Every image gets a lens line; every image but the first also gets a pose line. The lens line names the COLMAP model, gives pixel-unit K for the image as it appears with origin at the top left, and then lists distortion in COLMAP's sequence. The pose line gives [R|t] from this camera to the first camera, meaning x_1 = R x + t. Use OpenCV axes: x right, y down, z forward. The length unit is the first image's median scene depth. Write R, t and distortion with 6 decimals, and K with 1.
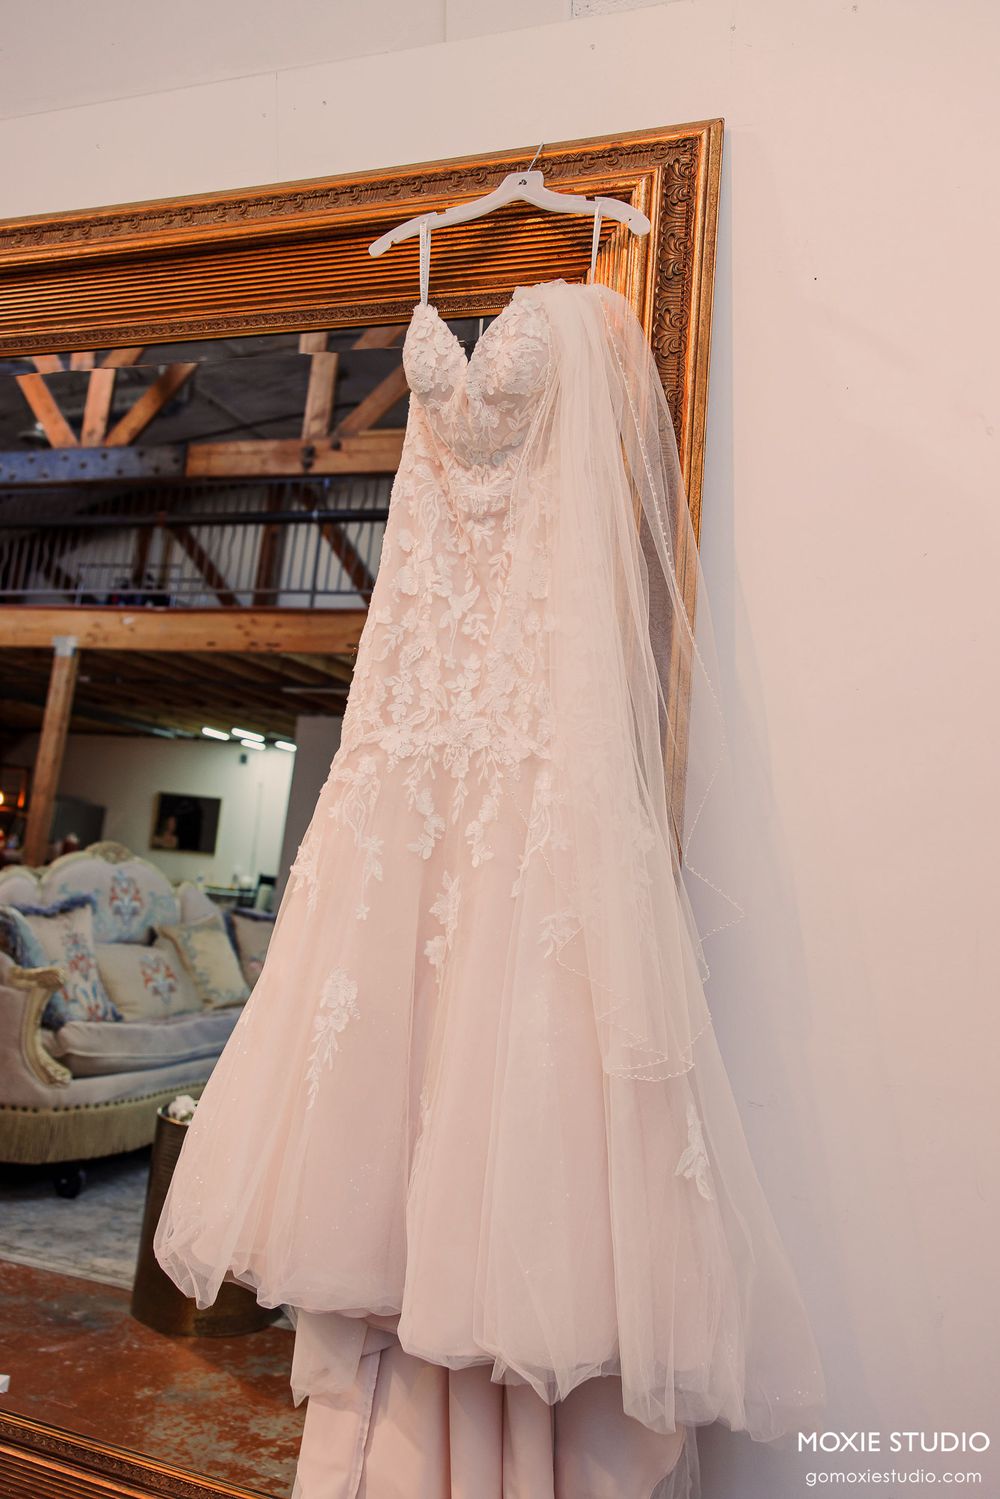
lens RADIAL K [[1414.9, 0, 500.0], [0, 1414.9, 749.5], [0, 0, 1]] dist [-0.006638, -0.002997]
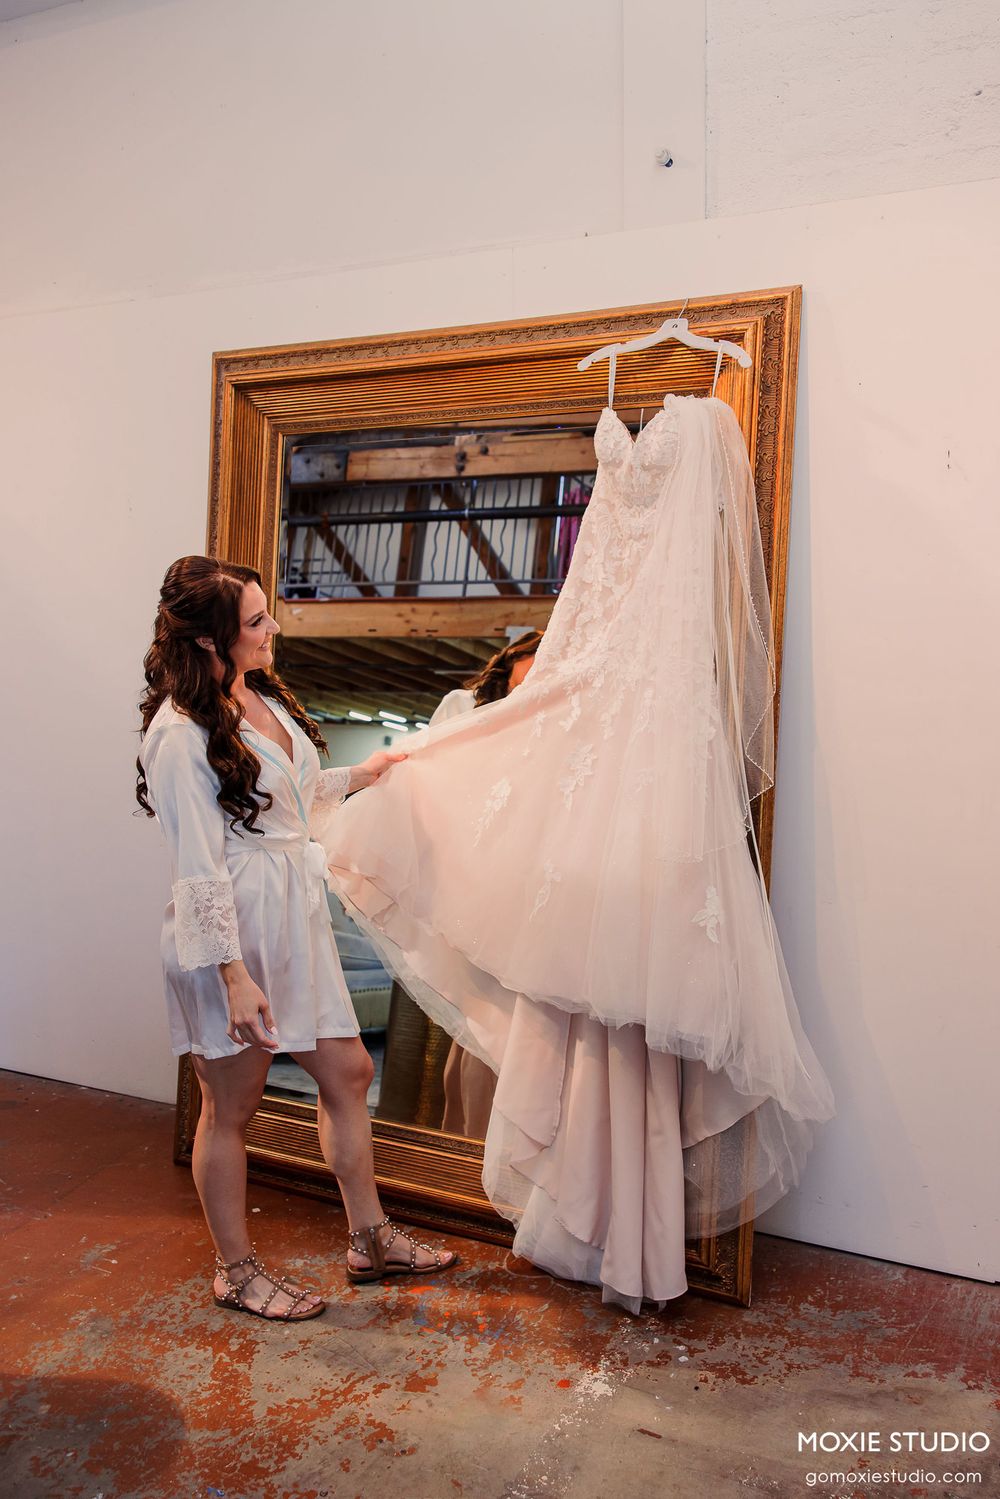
lens RADIAL K [[1414.9, 0, 500.0], [0, 1414.9, 749.5], [0, 0, 1]] dist [-0.006638, -0.002997]
pose [[0.996177, -0.005778, -0.087168, -0.008128], [0.006487, 0.999948, 0.007858, 0.011605], [0.087118, -0.008393, 0.996163, -0.110260]]
